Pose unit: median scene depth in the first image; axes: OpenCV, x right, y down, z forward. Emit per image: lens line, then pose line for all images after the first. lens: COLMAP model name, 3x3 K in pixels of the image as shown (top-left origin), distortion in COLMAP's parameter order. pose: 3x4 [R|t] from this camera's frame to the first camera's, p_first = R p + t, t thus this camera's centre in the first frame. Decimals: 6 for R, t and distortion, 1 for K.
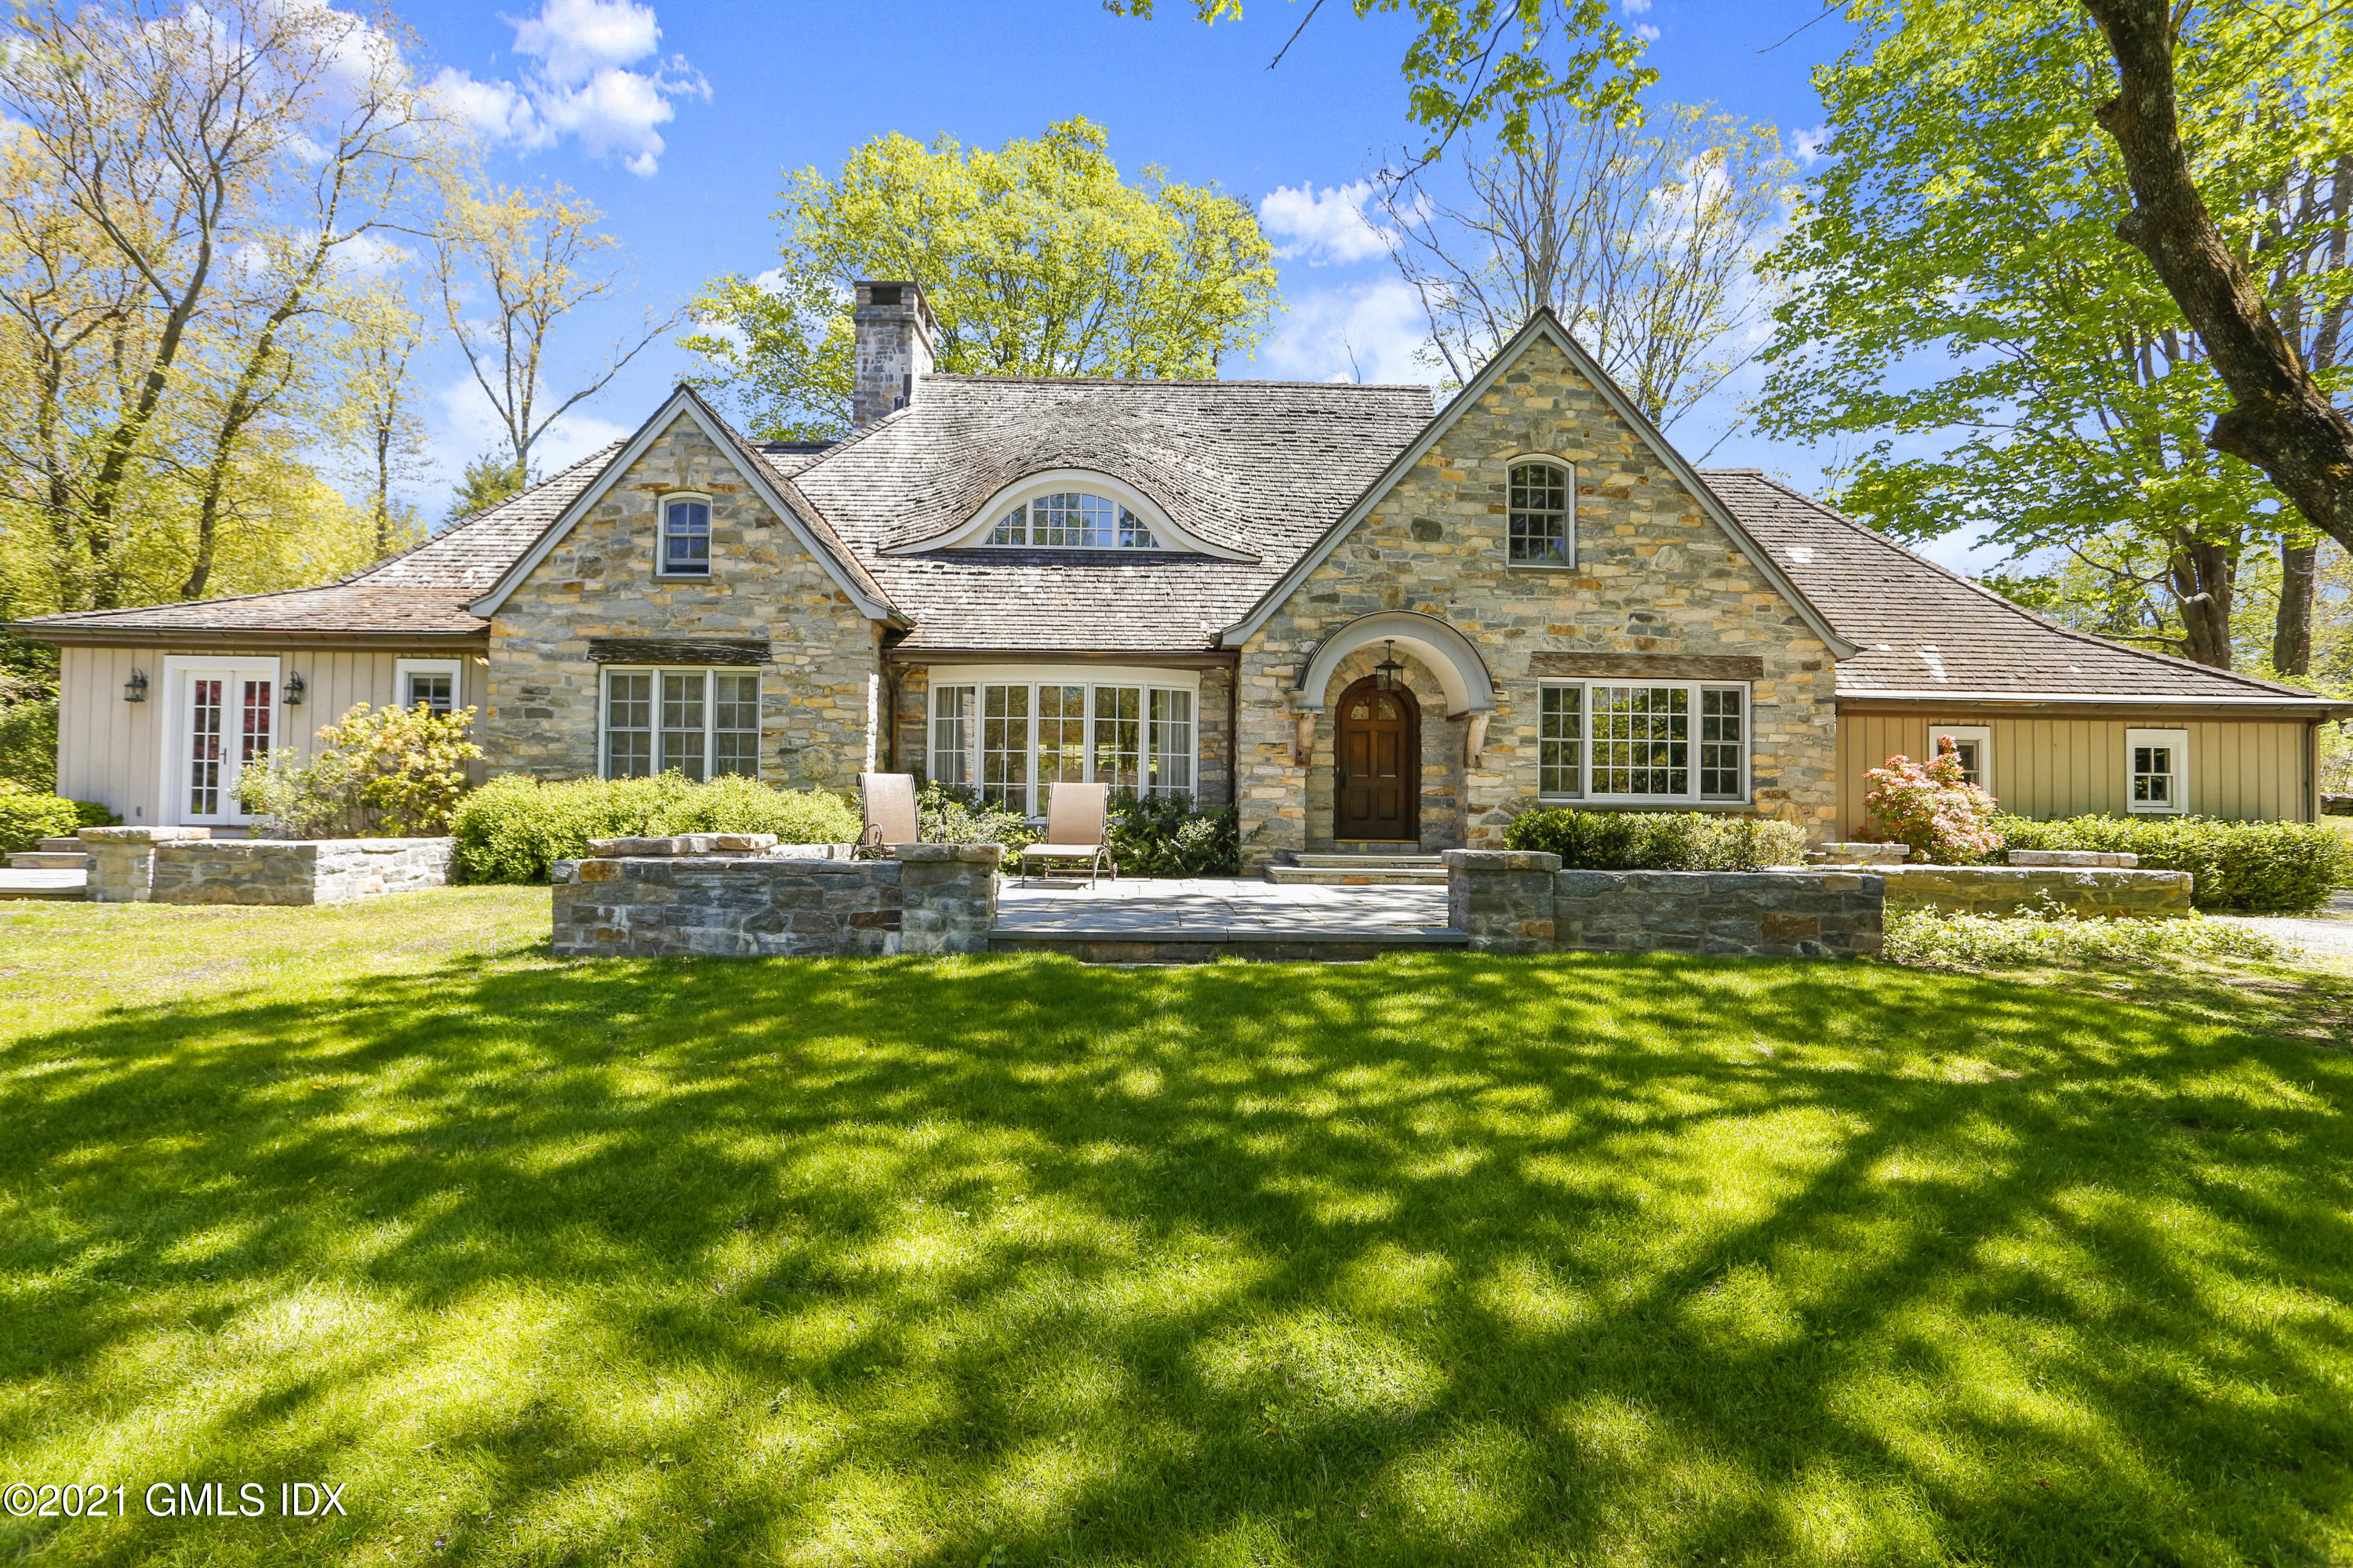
lens RADIAL K [[1135.6, 0, 1172.6], [0, 1135.6, 818.2], [0, 0, 1]] dist [-0.043482, 0.030375]
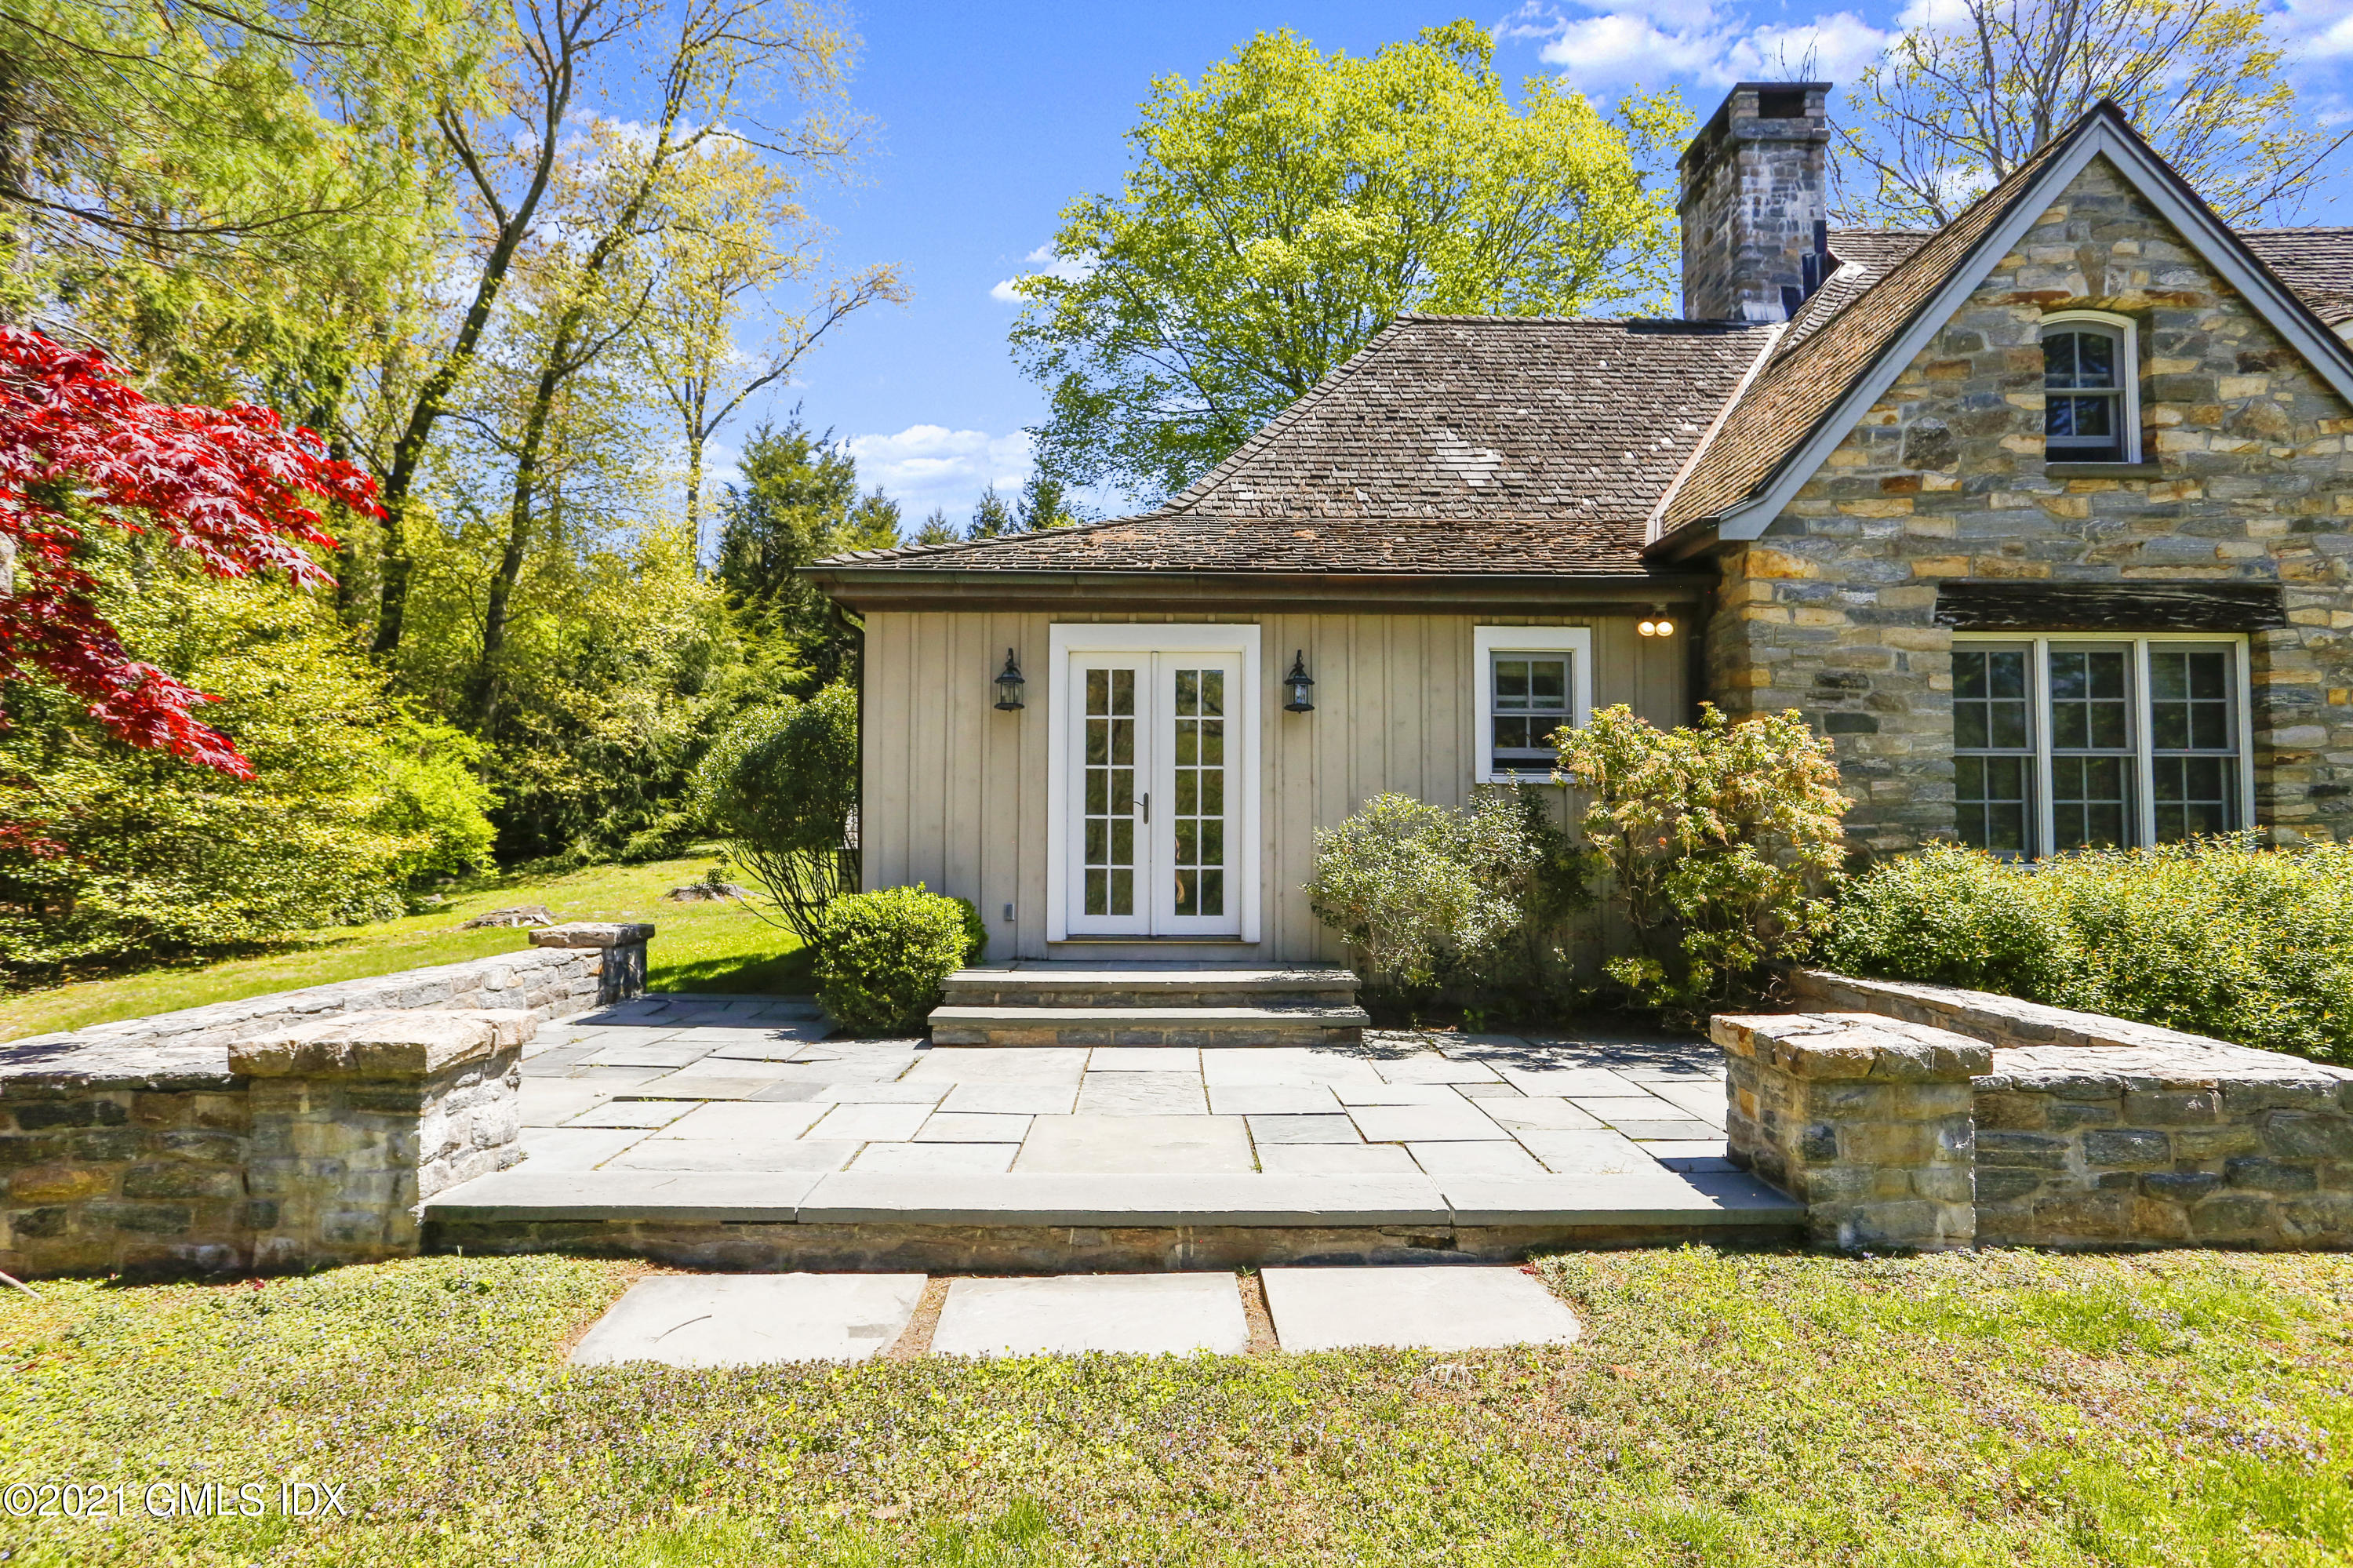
lens RADIAL K [[1131.5, 0, 1177.8], [0, 1131.5, 816.4], [0, 0, 1]] dist [-0.043461, 0.026649]
pose [[0.999912, -0.011175, -0.007088, -0.874136], [0.011087, 0.999863, -0.012317, -0.046874], [0.007225, 0.012237, 0.999899, 0.473800]]
